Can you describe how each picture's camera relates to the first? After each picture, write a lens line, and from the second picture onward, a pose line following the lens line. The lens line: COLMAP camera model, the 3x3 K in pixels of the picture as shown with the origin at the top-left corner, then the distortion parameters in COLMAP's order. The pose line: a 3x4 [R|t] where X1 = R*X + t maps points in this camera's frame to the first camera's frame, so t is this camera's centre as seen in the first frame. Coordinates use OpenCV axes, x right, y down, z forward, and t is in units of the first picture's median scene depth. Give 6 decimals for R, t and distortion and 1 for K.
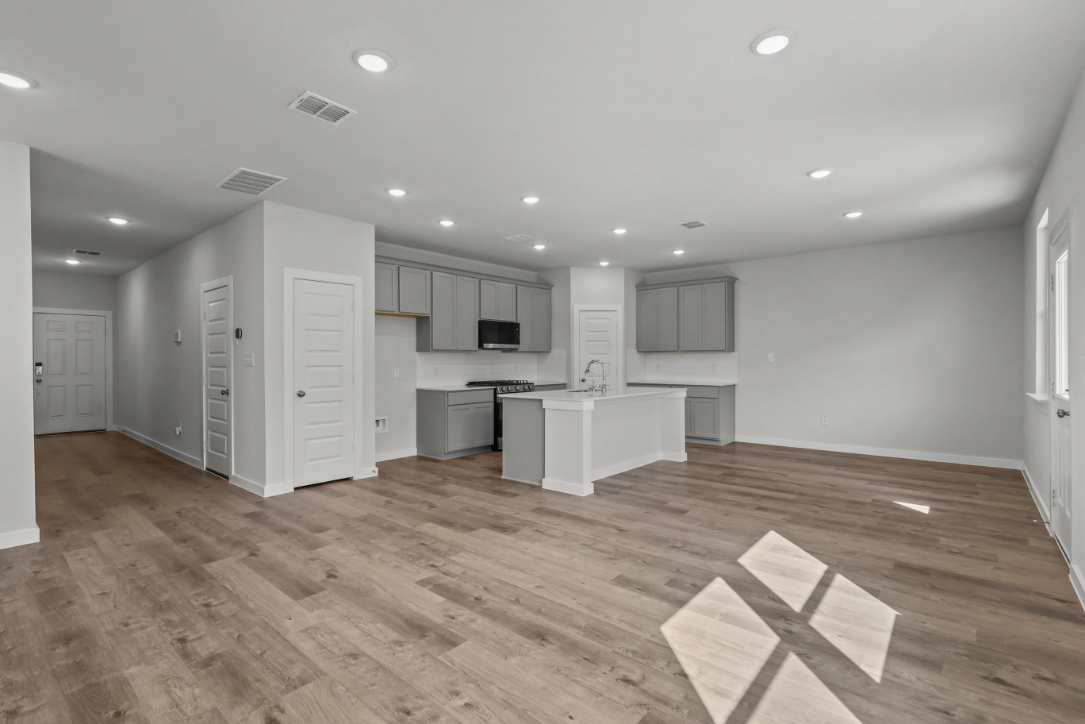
lens RADIAL K [[500.2, 0, 539.1], [0, 500.2, 356.9], [0, 0, 1]] dist [-0.006470, 0.002675]
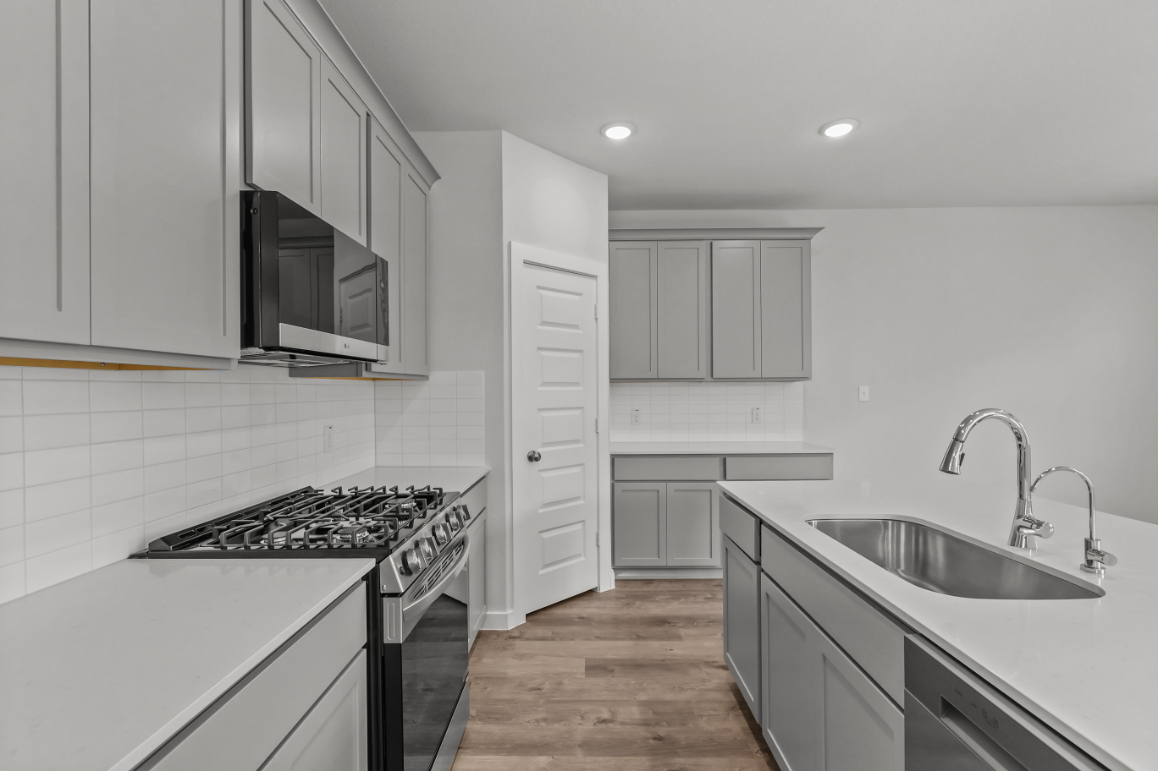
lens RADIAL K [[533.9, 0, 575.6], [0, 533.9, 395.1], [0, 0, 1]] dist [-0.006470, 0.002675]
pose [[0.770780, -0.007435, 0.637058, -0.232530], [-0.001284, 0.999912, 0.013223, -0.005519], [-0.637100, -0.011010, 0.770703, 1.216402]]
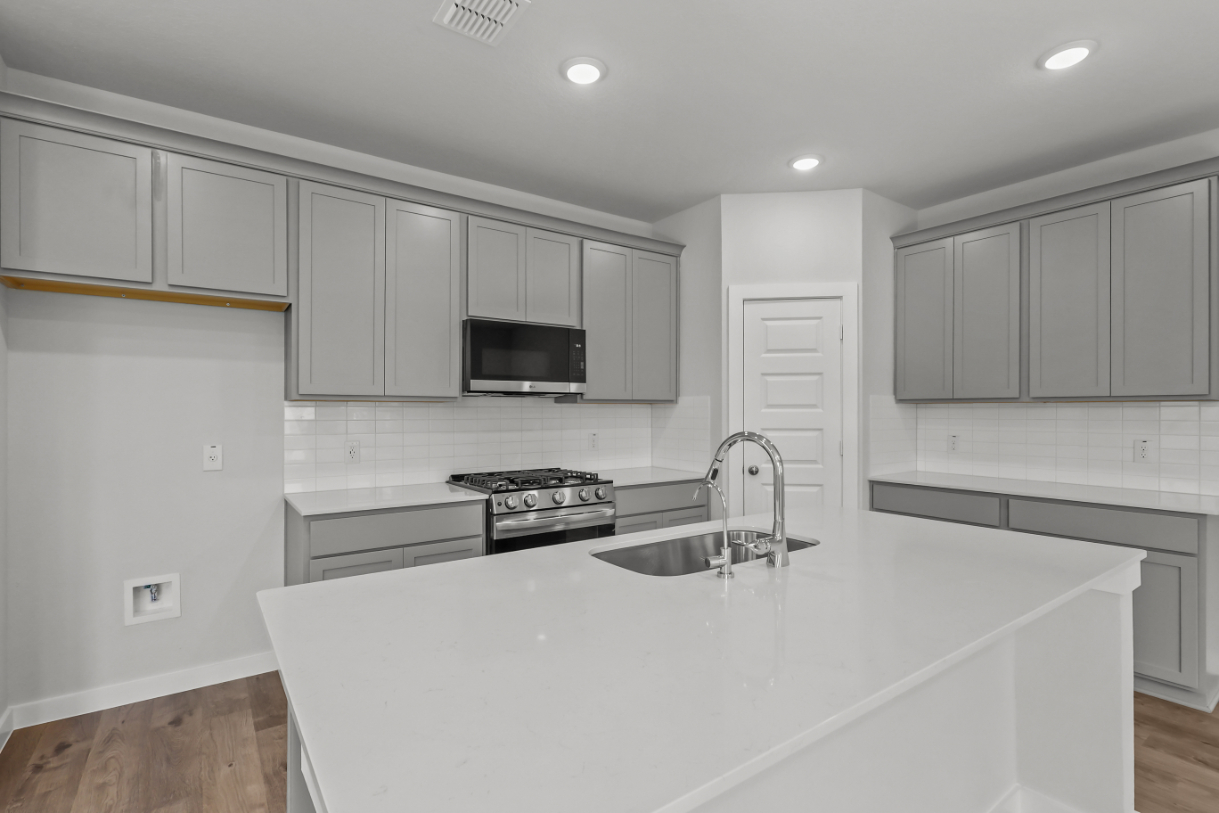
lens RADIAL K [[575.3, 0, 607.7], [0, 575.3, 409.0], [0, 0, 1]] dist [-0.002634, 0.001021]
pose [[0.971751, 0.003182, -0.235985, 0.149048], [-0.002768, 0.999994, 0.002084, -0.007714], [0.235990, -0.001372, 0.971754, 0.920541]]
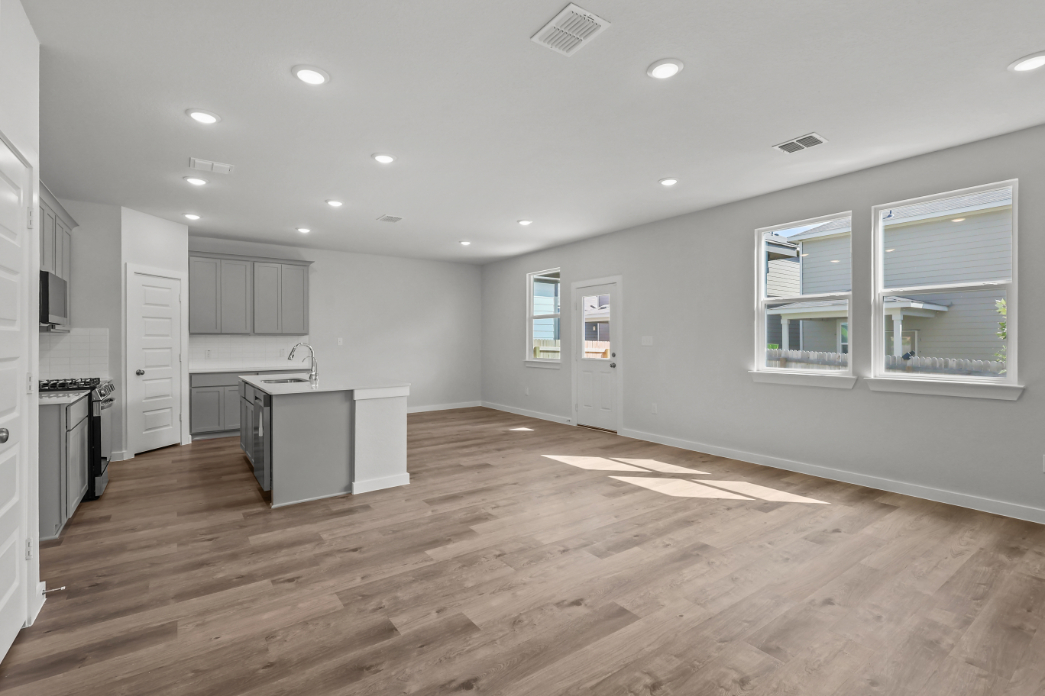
lens RADIAL K [[481.8, 0, 521.1], [0, 481.8, 338.2], [0, 0, 1]] dist [-0.006470, 0.002675]
pose [[0.232799, 0.008691, 0.972486, -0.778533], [-0.001754, 0.999962, -0.008517, 0.005019], [-0.972523, 0.000277, 0.232806, 0.579135]]
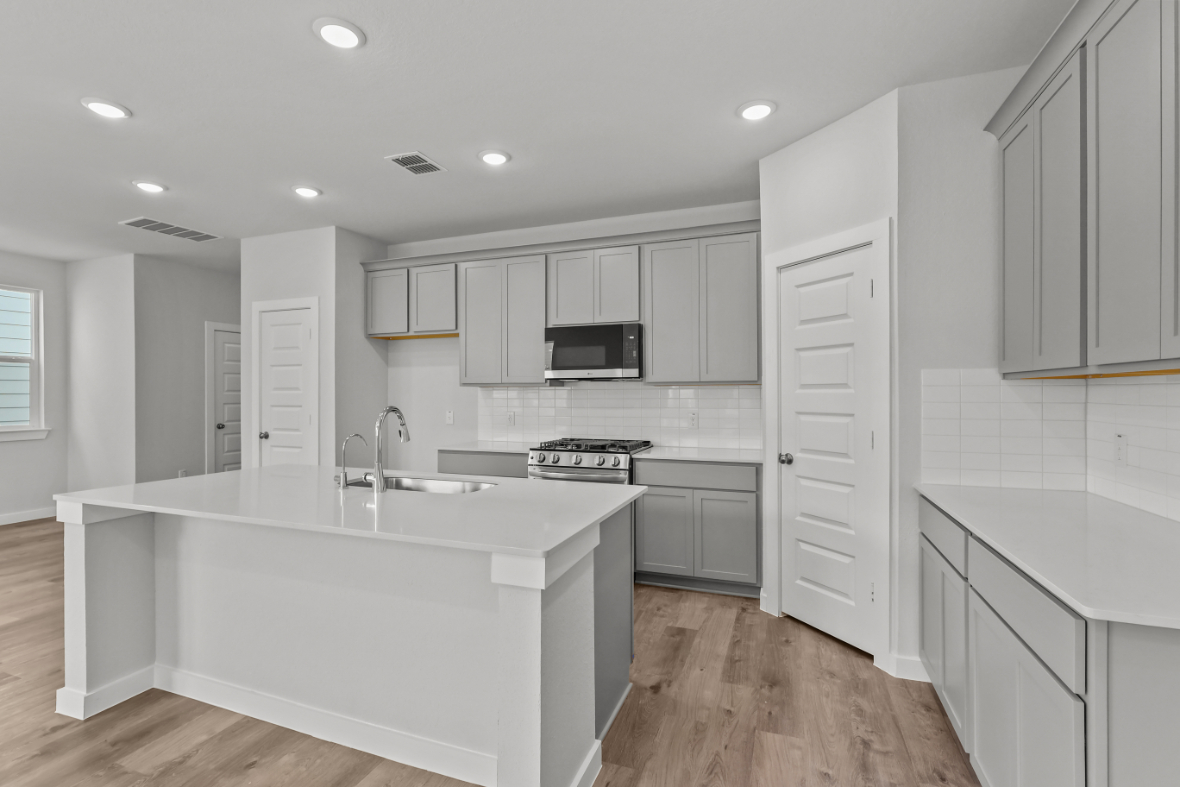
lens RADIAL K [[544.0, 0, 587.0], [0, 544.0, 390.8], [0, 0, 1]] dist [-0.006470, 0.002675]
pose [[0.346708, -0.000986, -0.937973, 0.719410], [0.005411, 0.999985, 0.000949, -0.007141], [0.937958, -0.005404, 0.346708, 1.295297]]
